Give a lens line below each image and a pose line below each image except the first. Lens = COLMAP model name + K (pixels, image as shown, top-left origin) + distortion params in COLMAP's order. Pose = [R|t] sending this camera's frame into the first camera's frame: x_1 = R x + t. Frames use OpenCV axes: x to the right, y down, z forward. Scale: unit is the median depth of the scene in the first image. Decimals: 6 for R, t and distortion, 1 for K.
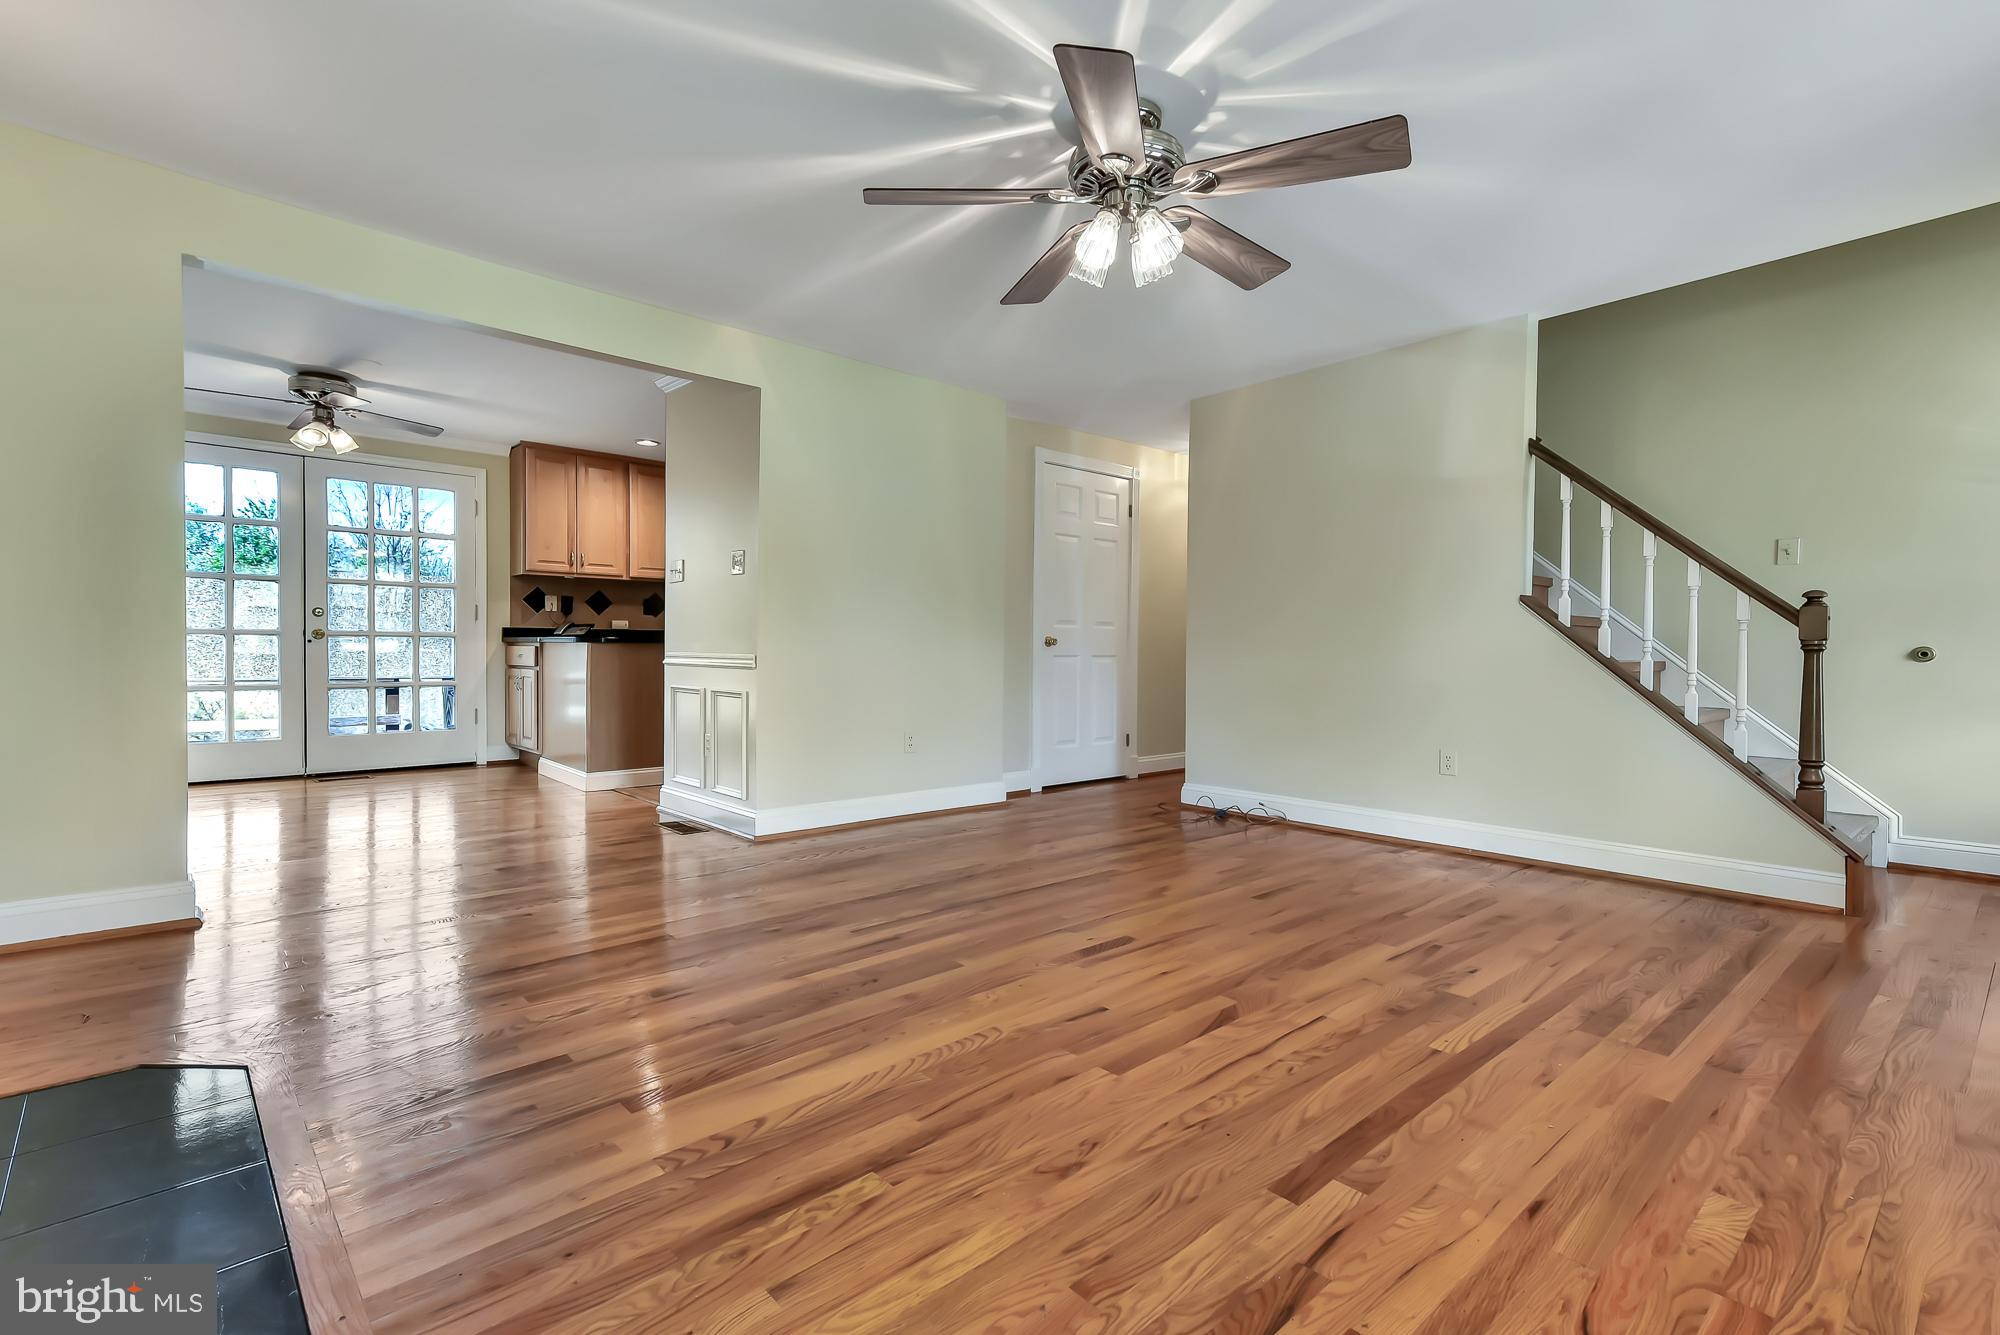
lens RADIAL K [[869.8, 0, 1053.3], [0, 869.8, 664.4], [0, 0, 1]] dist [0.021358, -0.000080]
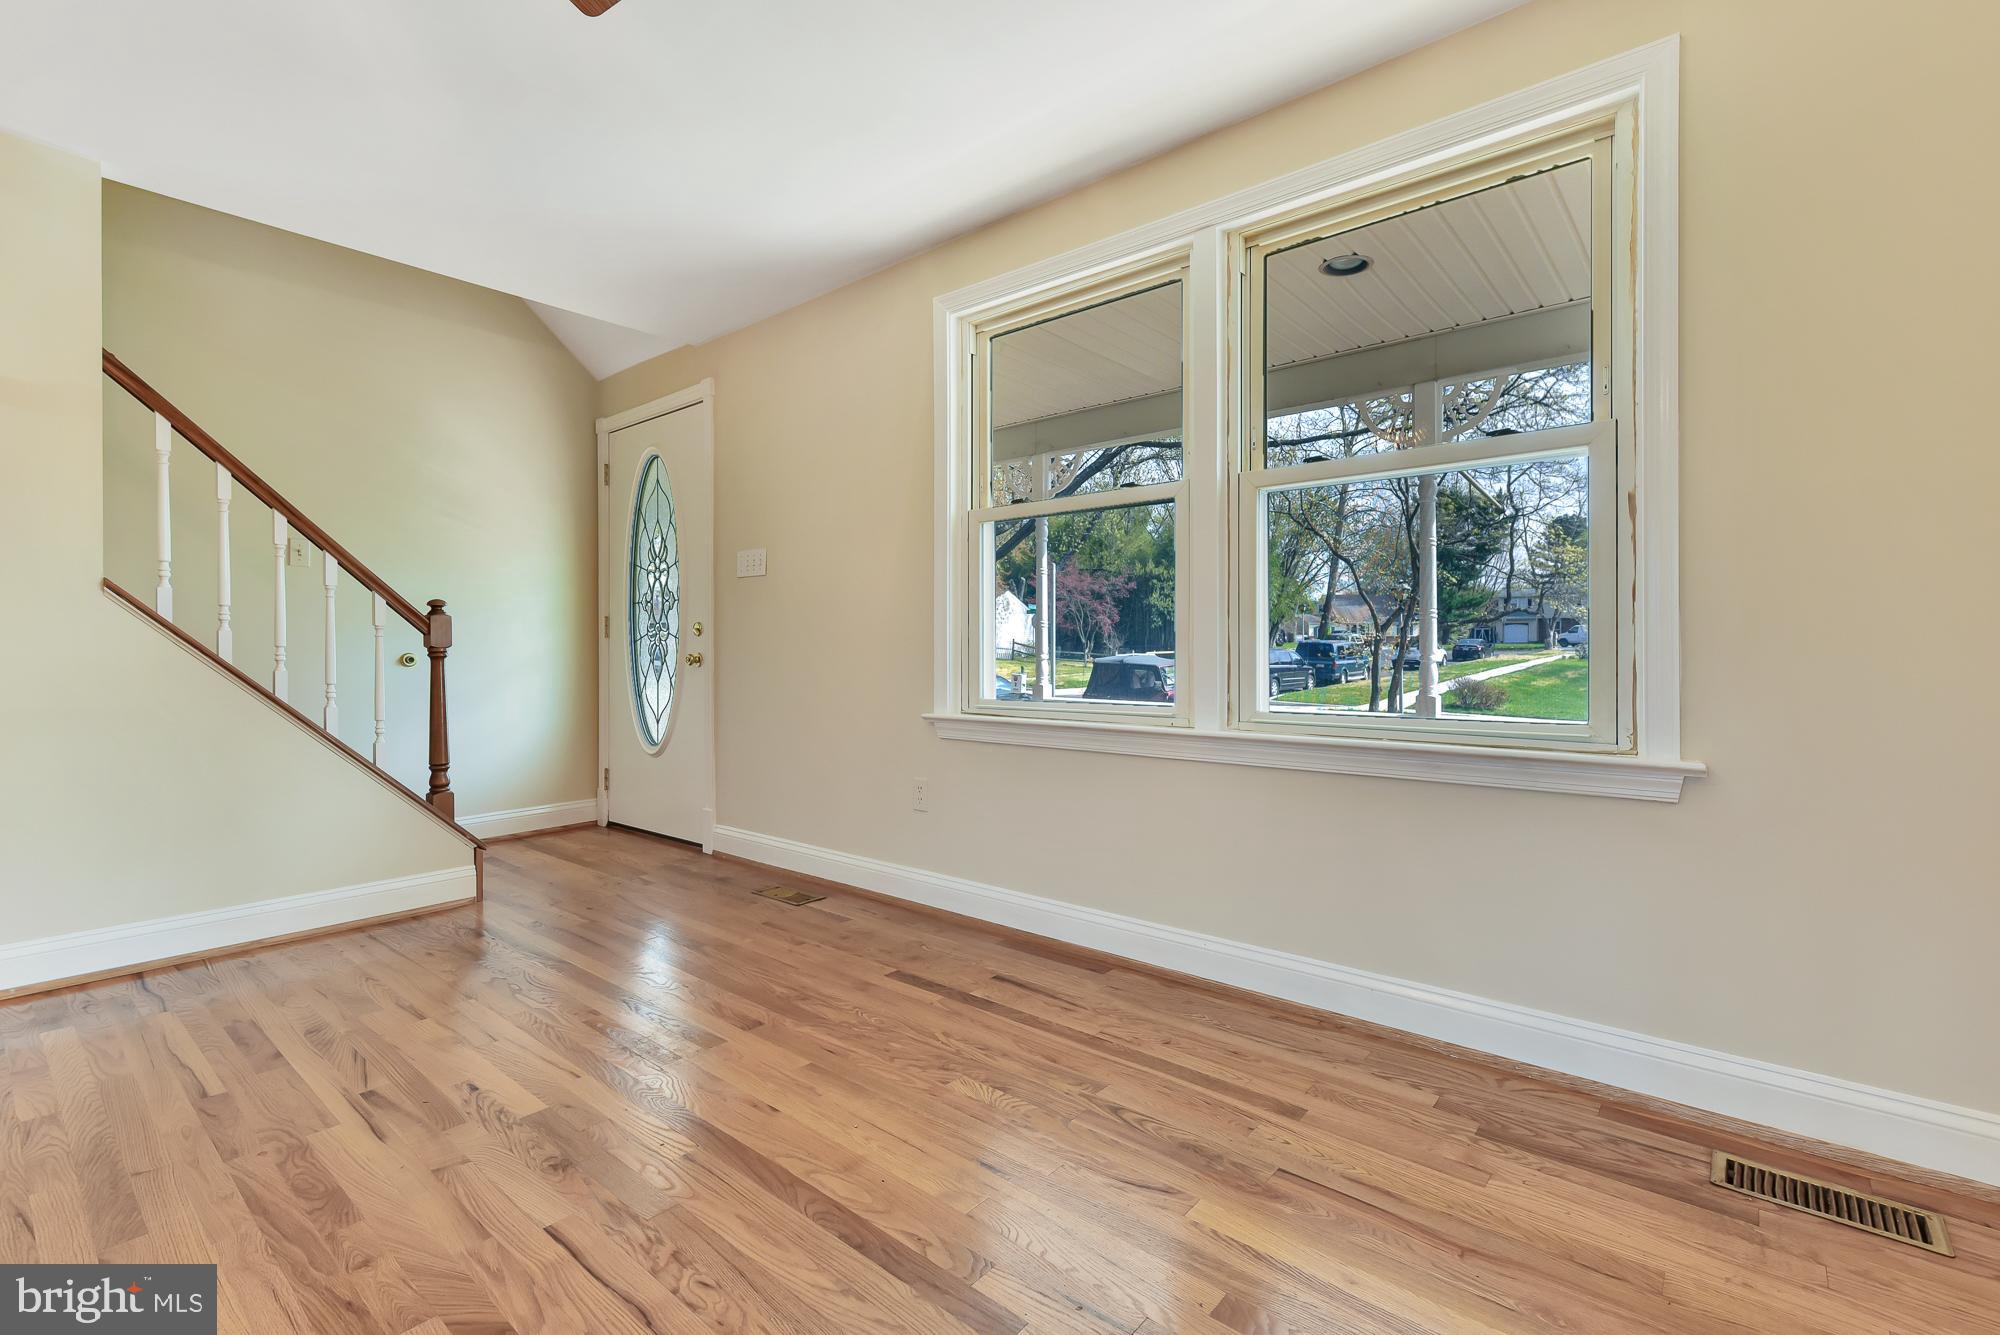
lens RADIAL K [[884.5, 0, 1000.0], [0, 884.5, 667.5], [0, 0, 1]] dist [-0.004383, -0.000512]
pose [[-0.072151, -0.020959, 0.997173, -0.283600], [0.021202, 0.999521, 0.022543, -0.017448], [-0.997168, 0.022769, -0.071672, 0.552966]]
